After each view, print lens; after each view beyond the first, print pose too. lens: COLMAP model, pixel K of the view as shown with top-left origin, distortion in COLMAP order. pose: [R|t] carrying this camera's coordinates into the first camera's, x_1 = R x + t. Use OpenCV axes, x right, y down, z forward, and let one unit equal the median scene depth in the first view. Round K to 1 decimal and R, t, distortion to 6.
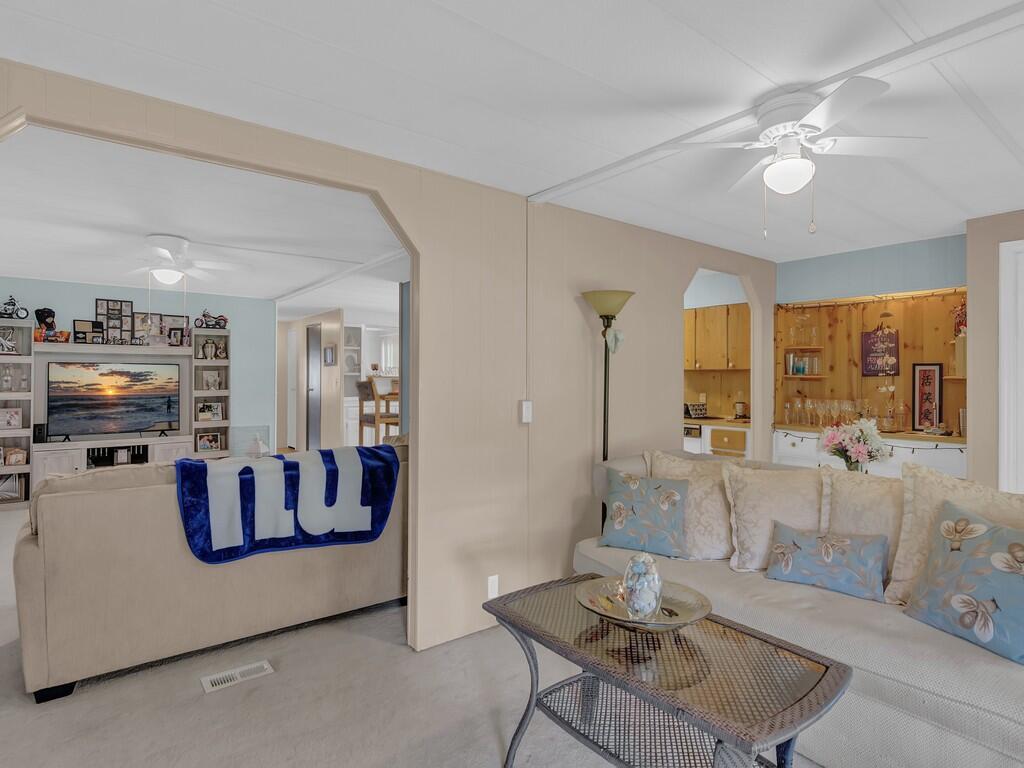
lens RADIAL K [[546.7, 0, 512.0], [0, 546.7, 384.0], [0, 0, 1]] dist [-0.003156, -0.000820]
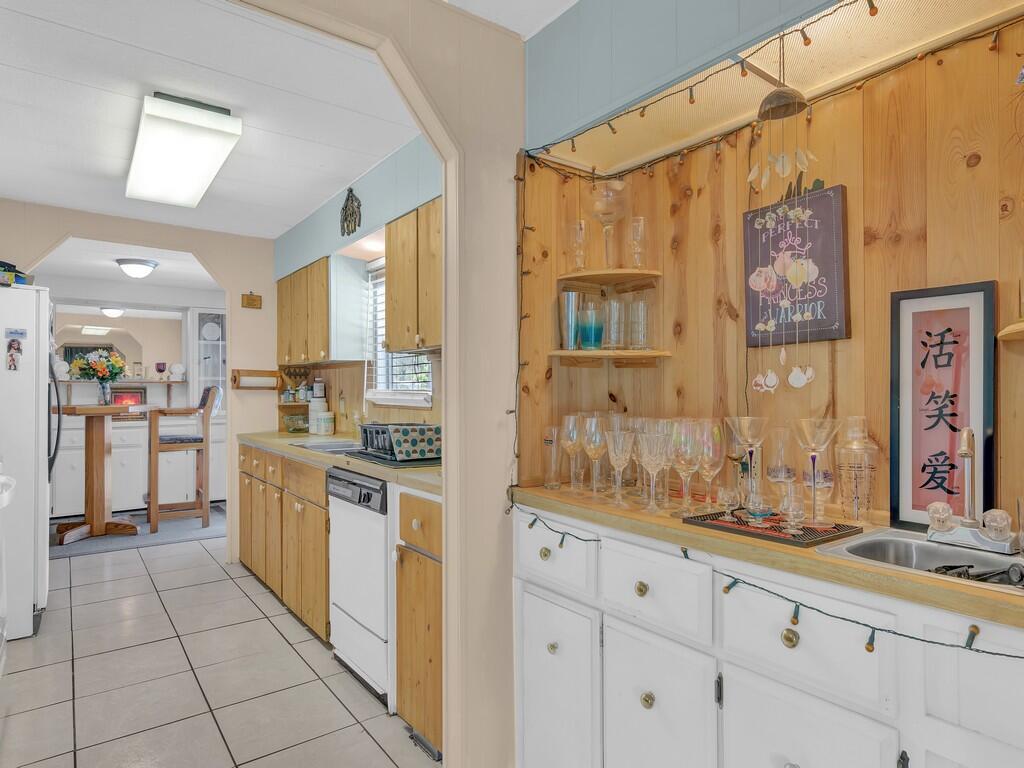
lens RADIAL K [[589.7, 0, 511.1], [0, 589.7, 396.7], [0, 0, 1]] dist [-0.001497, -0.000534]
pose [[0.999868, -0.006329, -0.014952, 0.488504], [0.006308, 0.999979, -0.001462, 0.015172], [0.014961, 0.001368, 0.999887, 0.622742]]
